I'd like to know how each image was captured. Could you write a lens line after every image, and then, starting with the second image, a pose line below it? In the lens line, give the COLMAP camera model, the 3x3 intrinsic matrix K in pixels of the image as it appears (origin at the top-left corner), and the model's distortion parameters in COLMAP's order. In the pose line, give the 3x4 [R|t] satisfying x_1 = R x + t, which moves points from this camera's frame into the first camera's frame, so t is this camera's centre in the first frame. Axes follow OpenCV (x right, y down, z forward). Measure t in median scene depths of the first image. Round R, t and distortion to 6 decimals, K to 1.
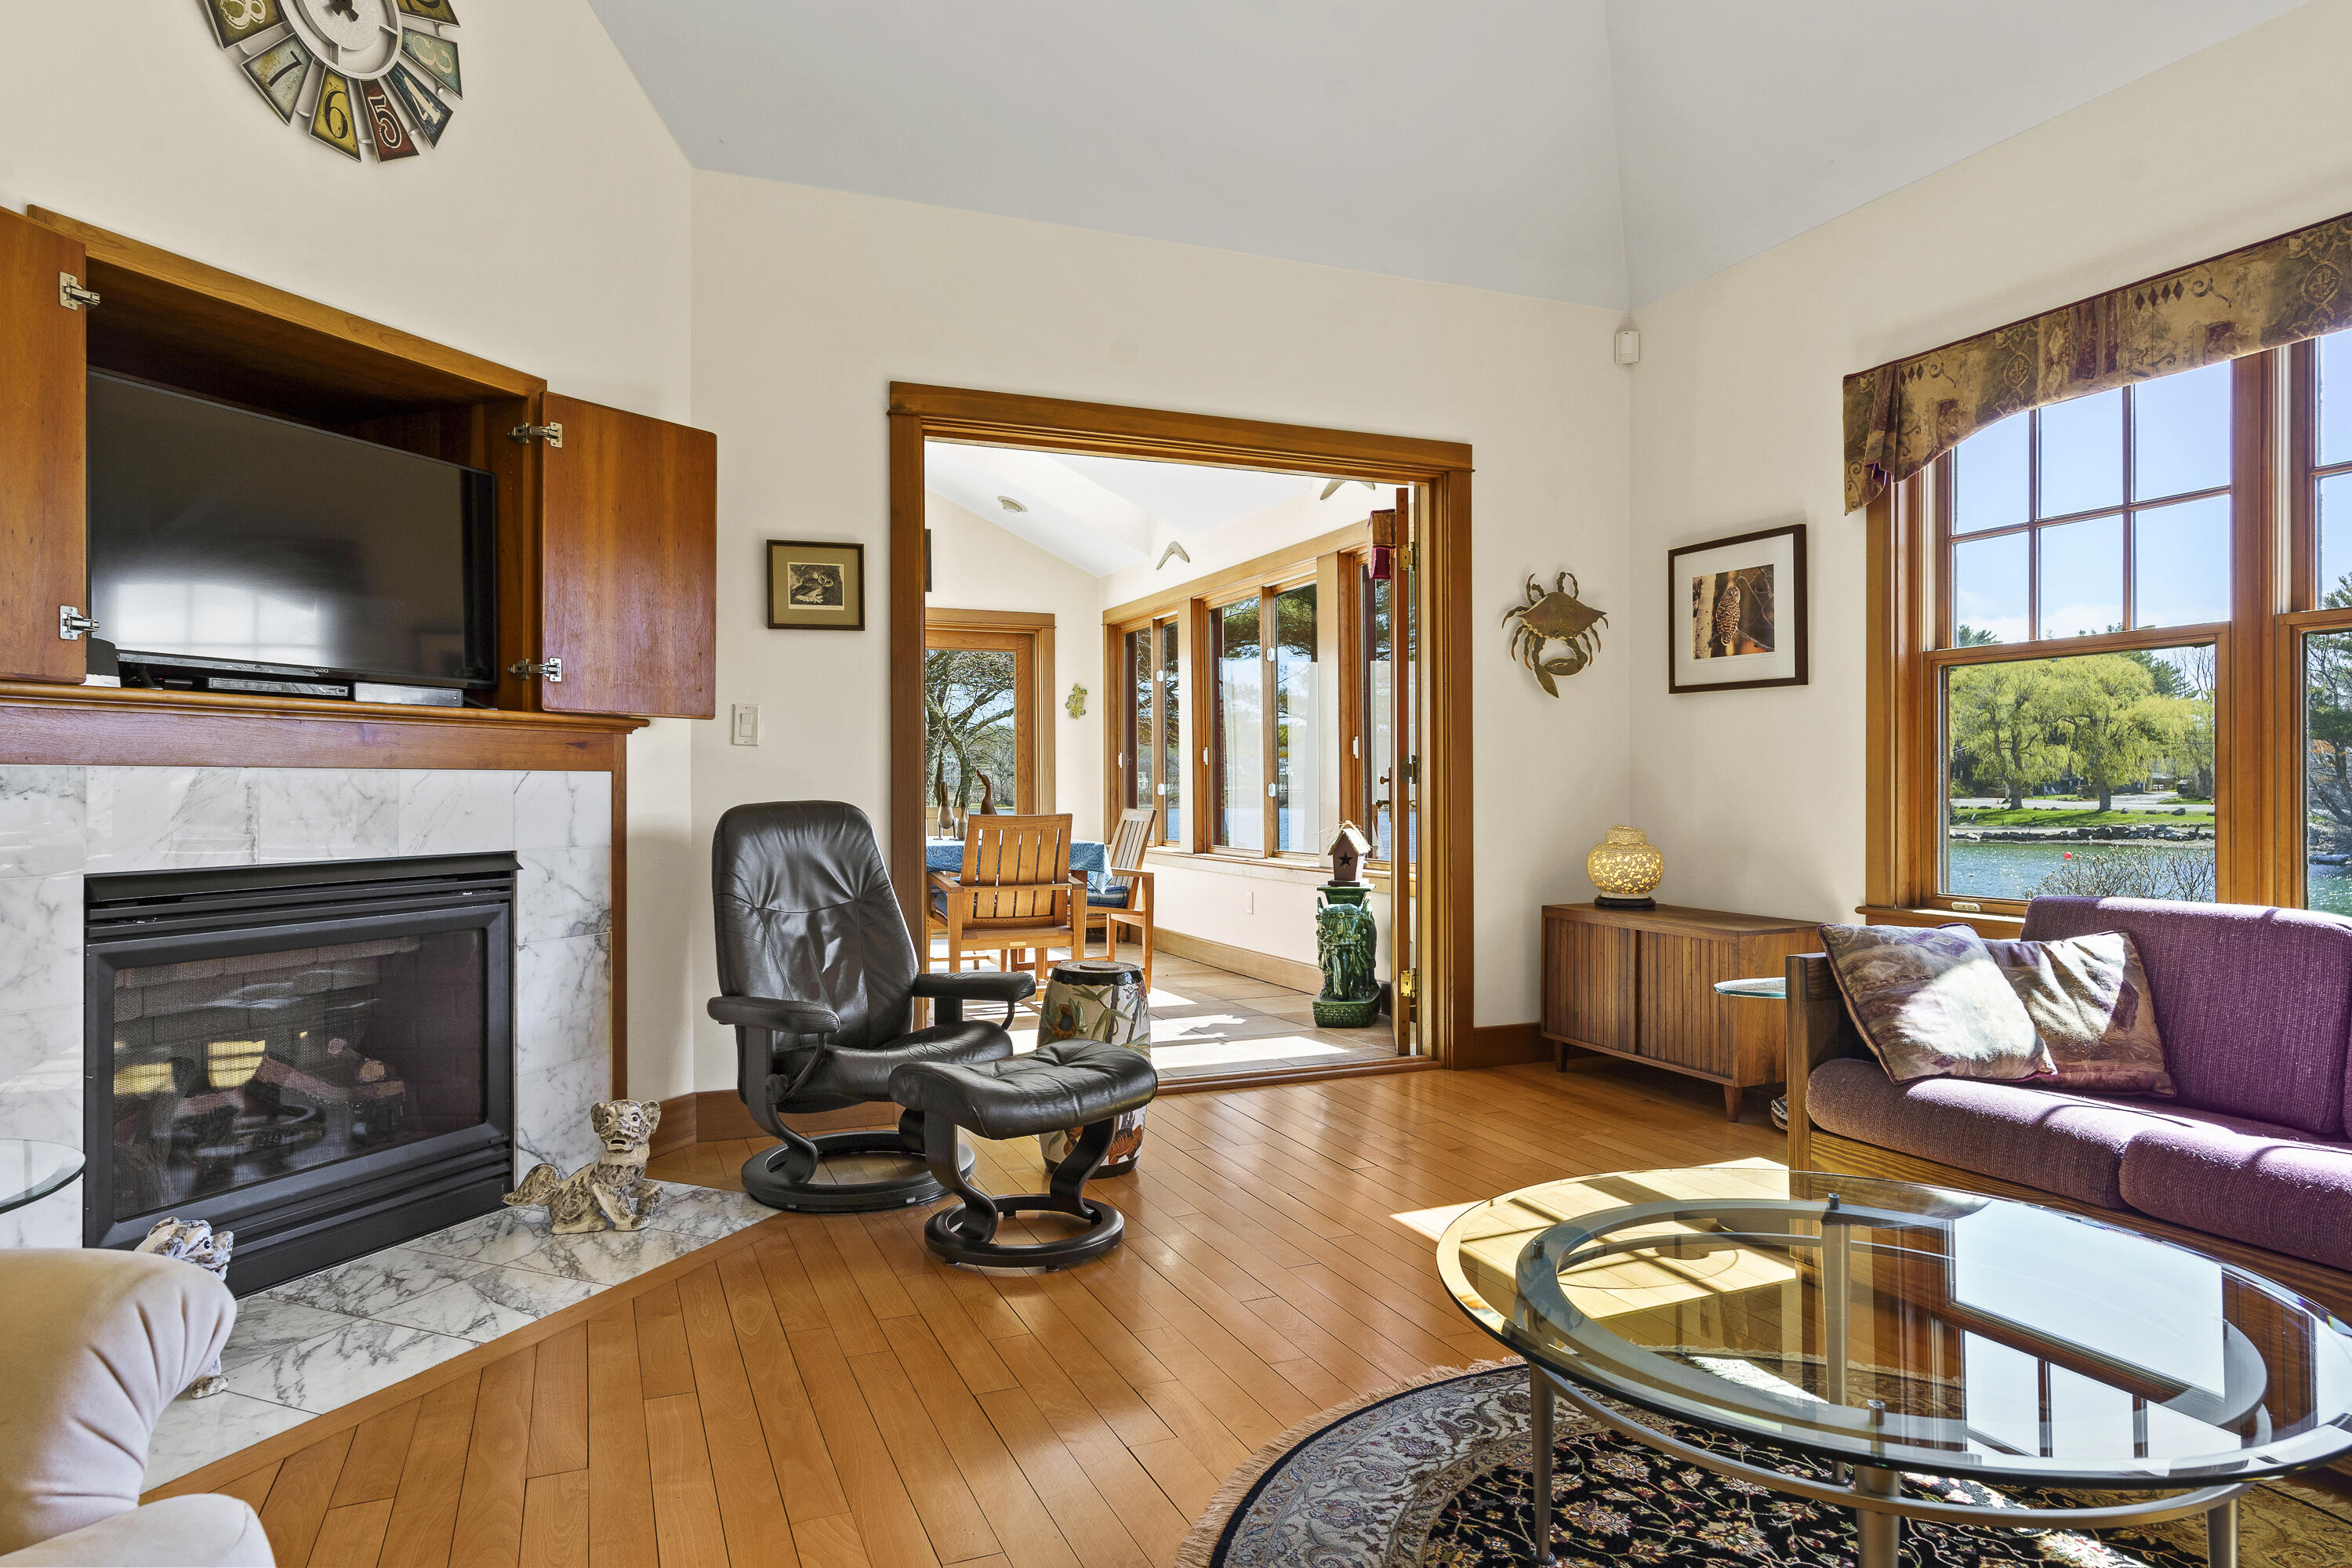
lens RADIAL K [[1395.8, 0, 1173.4], [0, 1395.8, 781.7], [0, 0, 1]] dist [-0.004749, 0.006699]
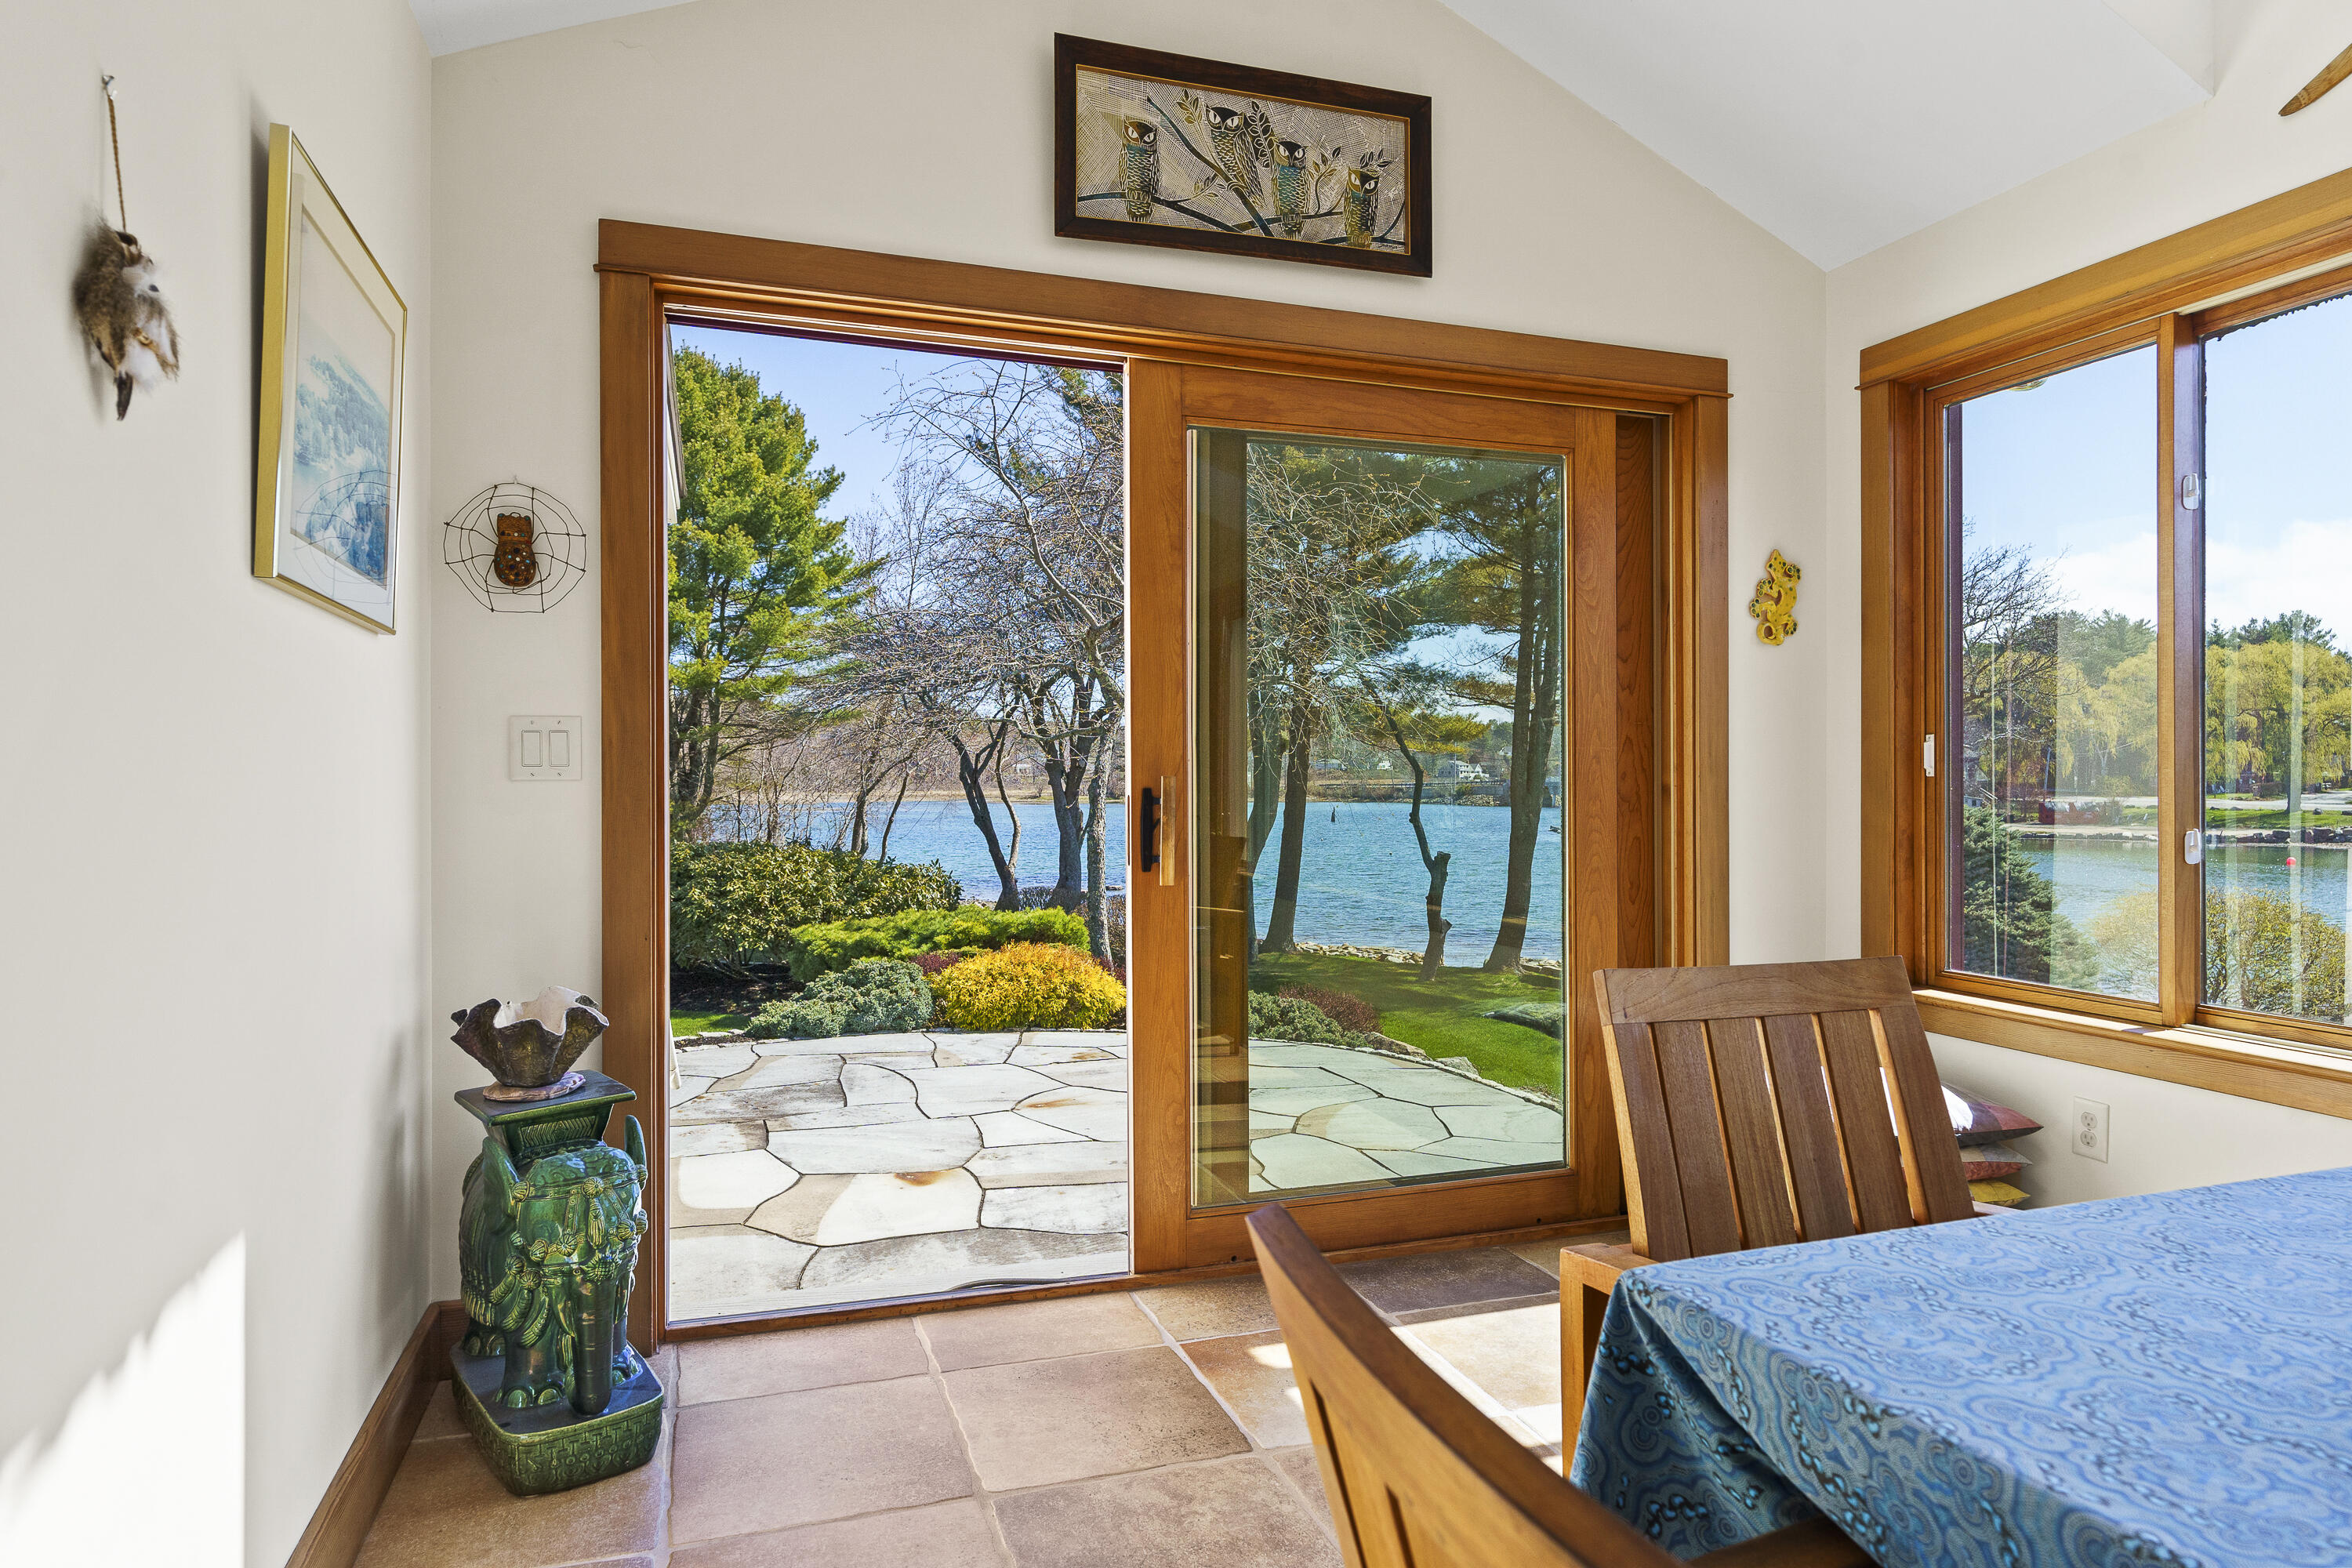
lens RADIAL K [[1360.1, 0, 1174.0], [0, 1360.1, 774.2], [0, 0, 1]] dist [-0.003133, 0.001659]
pose [[0.997378, 0.004008, -0.072252, -0.489265], [-0.004040, 0.999992, -0.000293, -0.021913], [0.072251, 0.000584, 0.997386, 1.492534]]
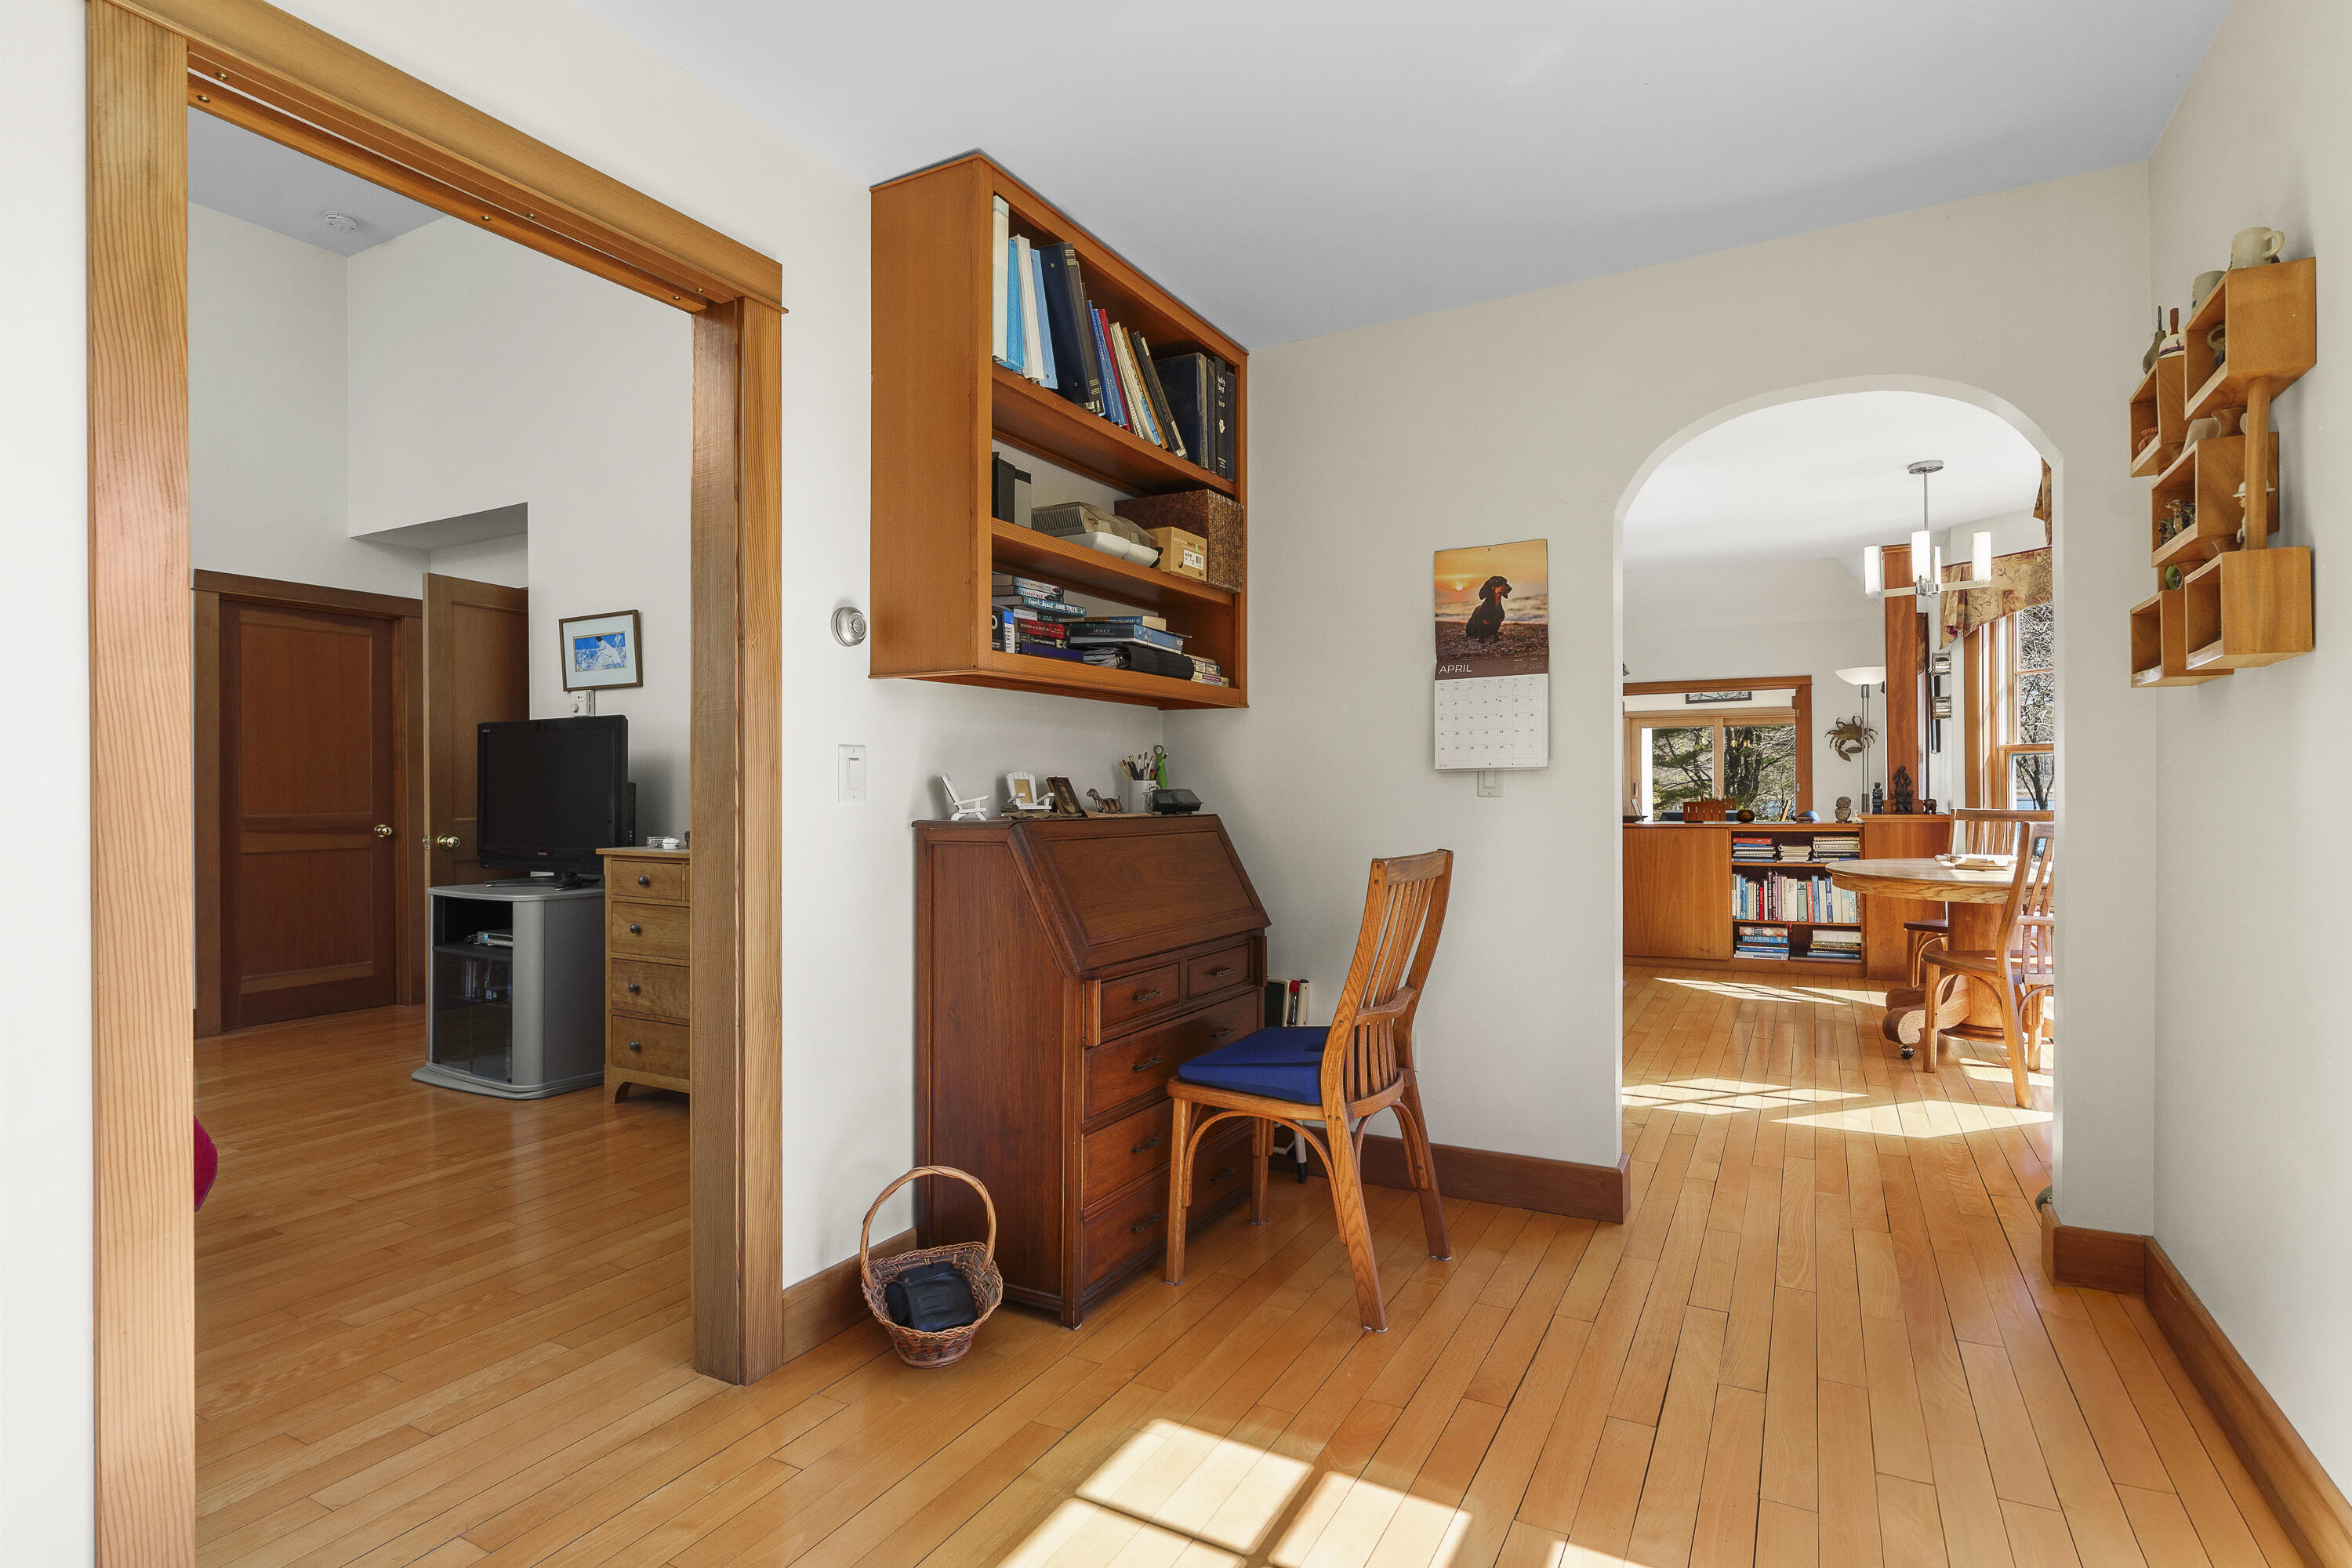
lens RADIAL K [[1082.3, 0, 1179.9], [0, 1082.3, 782.6], [0, 0, 1]] dist [-0.003180, 0.002755]
pose [[0.597532, 0.003201, -0.801839, 1.495750], [0.002365, 0.999981, 0.005754, -0.041730], [0.801842, -0.005335, 0.597513, -1.701425]]
